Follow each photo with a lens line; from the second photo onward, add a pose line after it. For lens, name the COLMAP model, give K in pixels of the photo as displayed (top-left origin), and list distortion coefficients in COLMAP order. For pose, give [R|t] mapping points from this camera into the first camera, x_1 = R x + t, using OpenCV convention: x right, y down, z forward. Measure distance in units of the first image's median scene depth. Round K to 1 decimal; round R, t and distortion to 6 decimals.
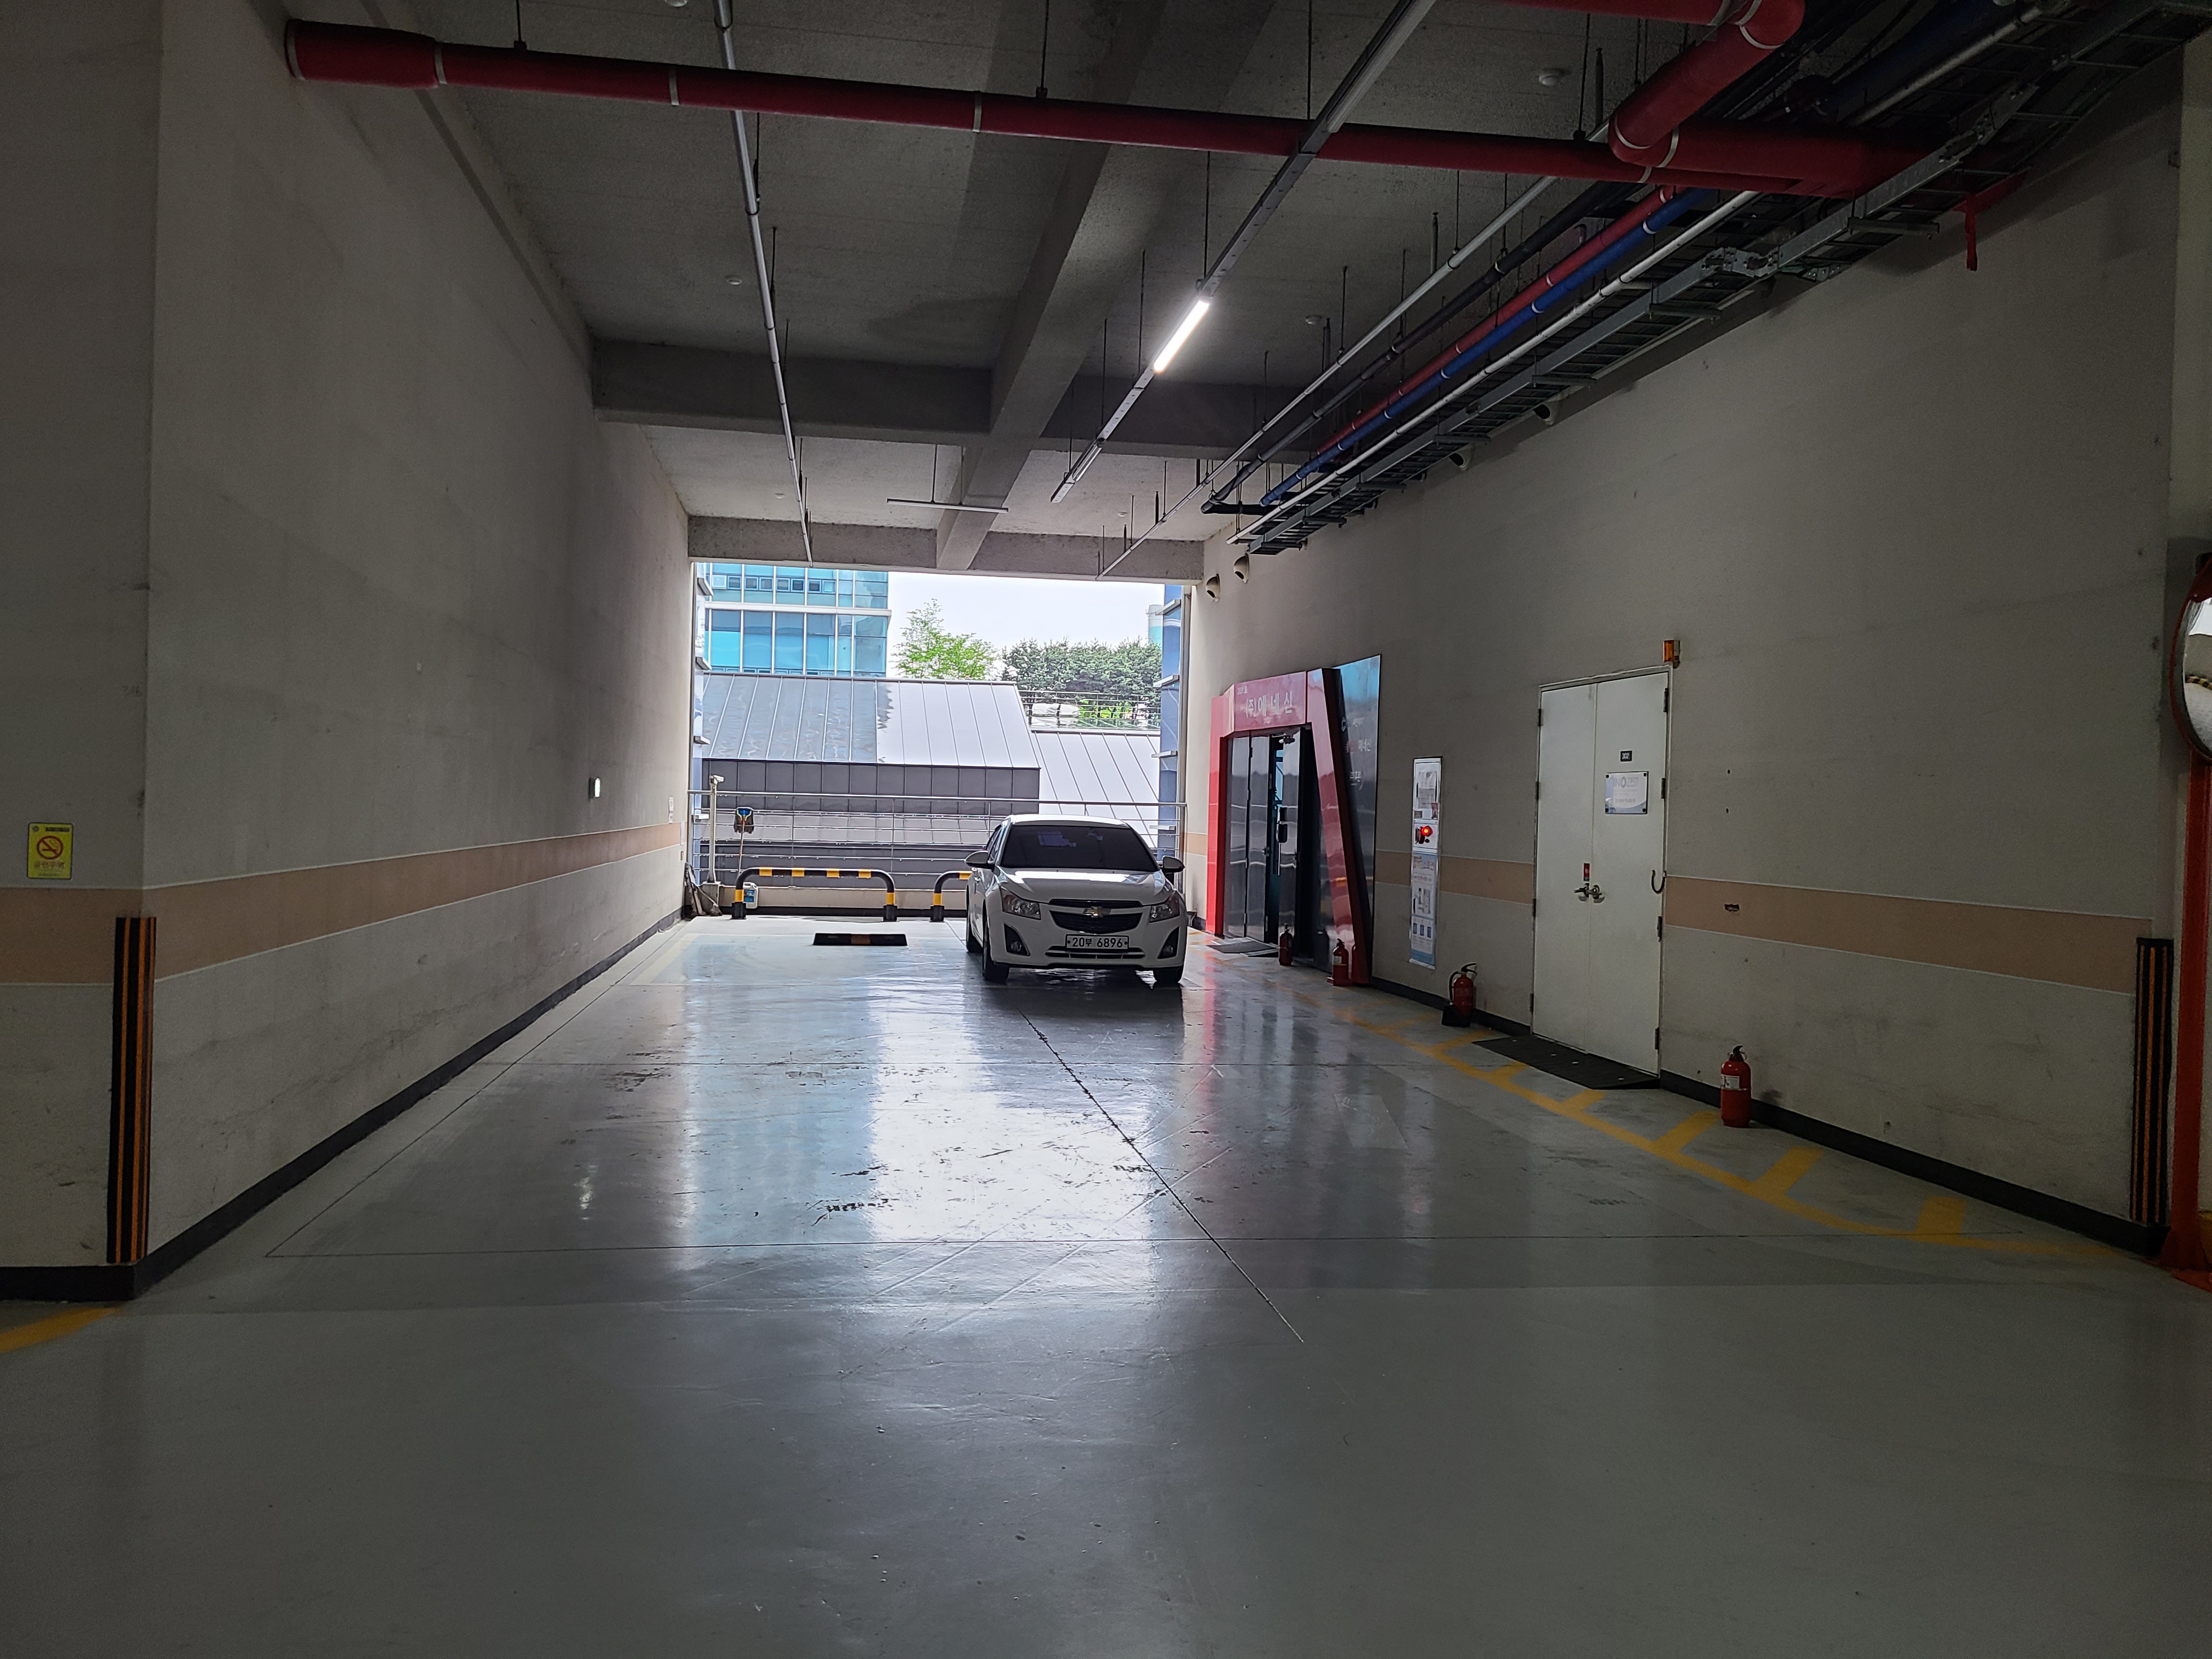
lens RADIAL K [[1649.3, 0, 1099.6], [0, 1649.3, 821.5], [0, 0, 1]] dist [0.070493, -0.063431]
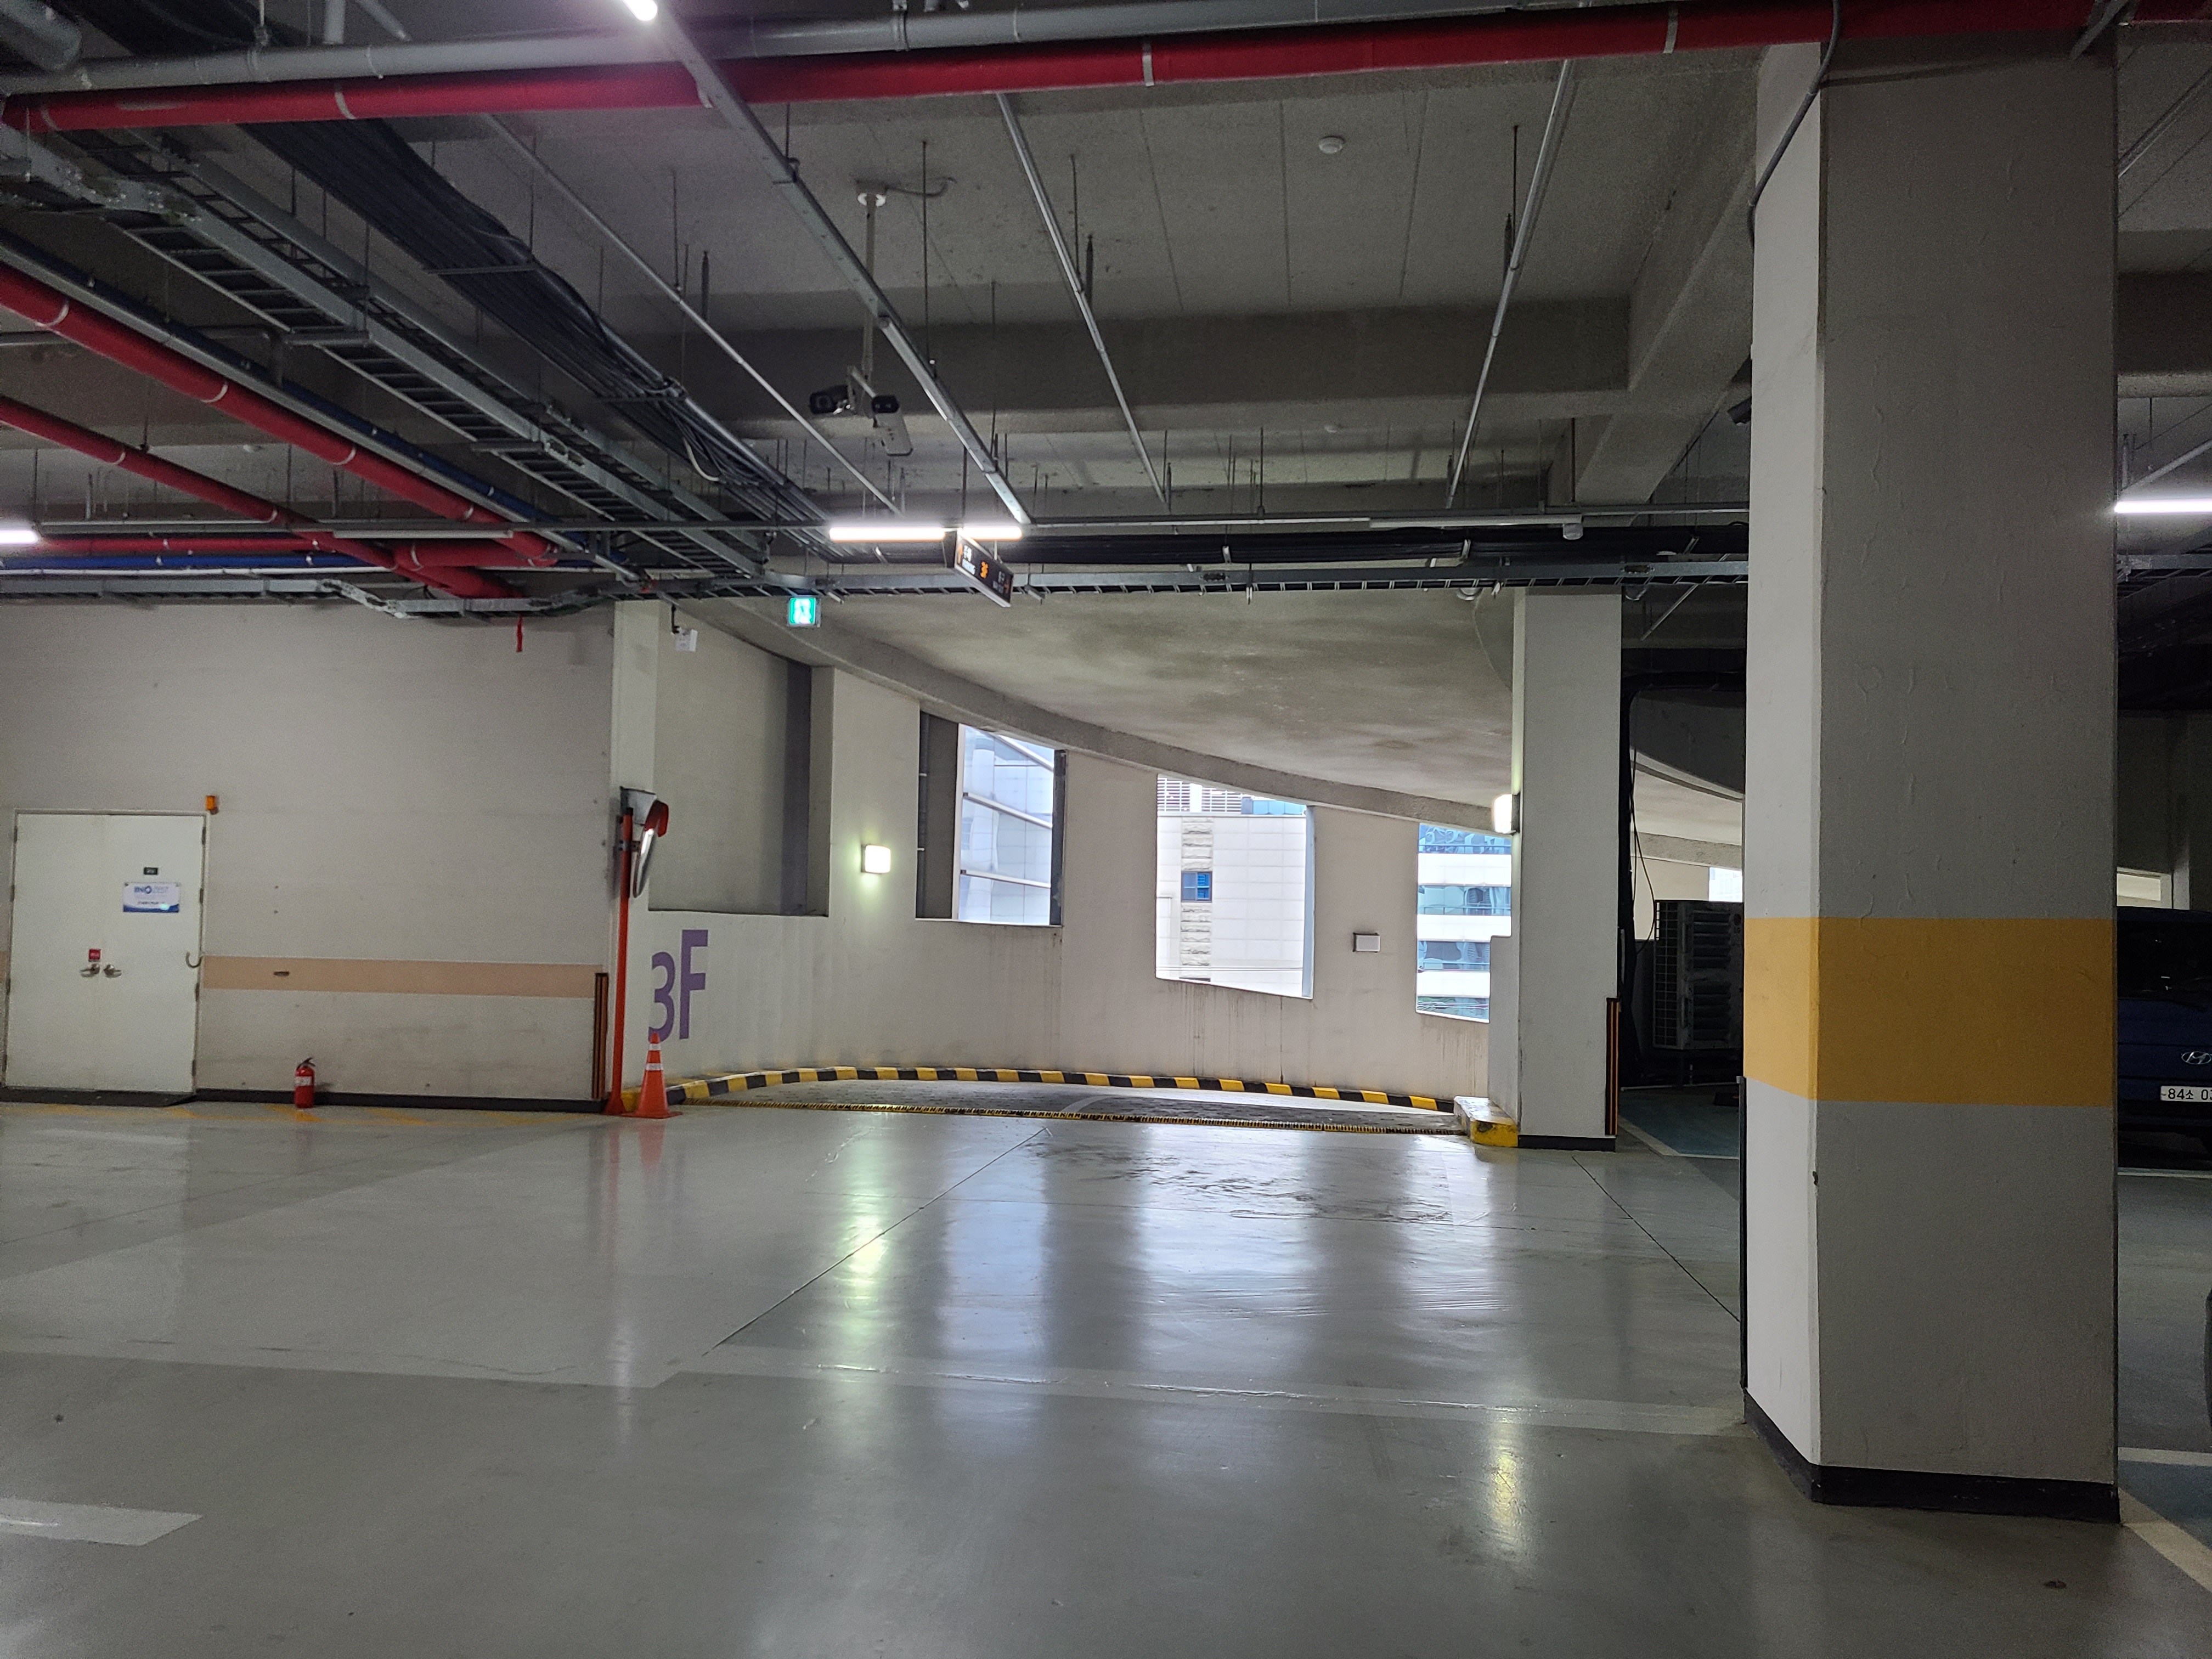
lens RADIAL K [[1649.3, 0, 1104.5], [0, 1649.3, 833.8], [0, 0, 1]] dist [0.070493, -0.063431]
pose [[0.287812, 0.039915, 0.956855, -0.923183], [-0.006583, 0.999190, -0.039701, -0.023063], [-0.957664, 0.005127, 0.287842, -0.206078]]
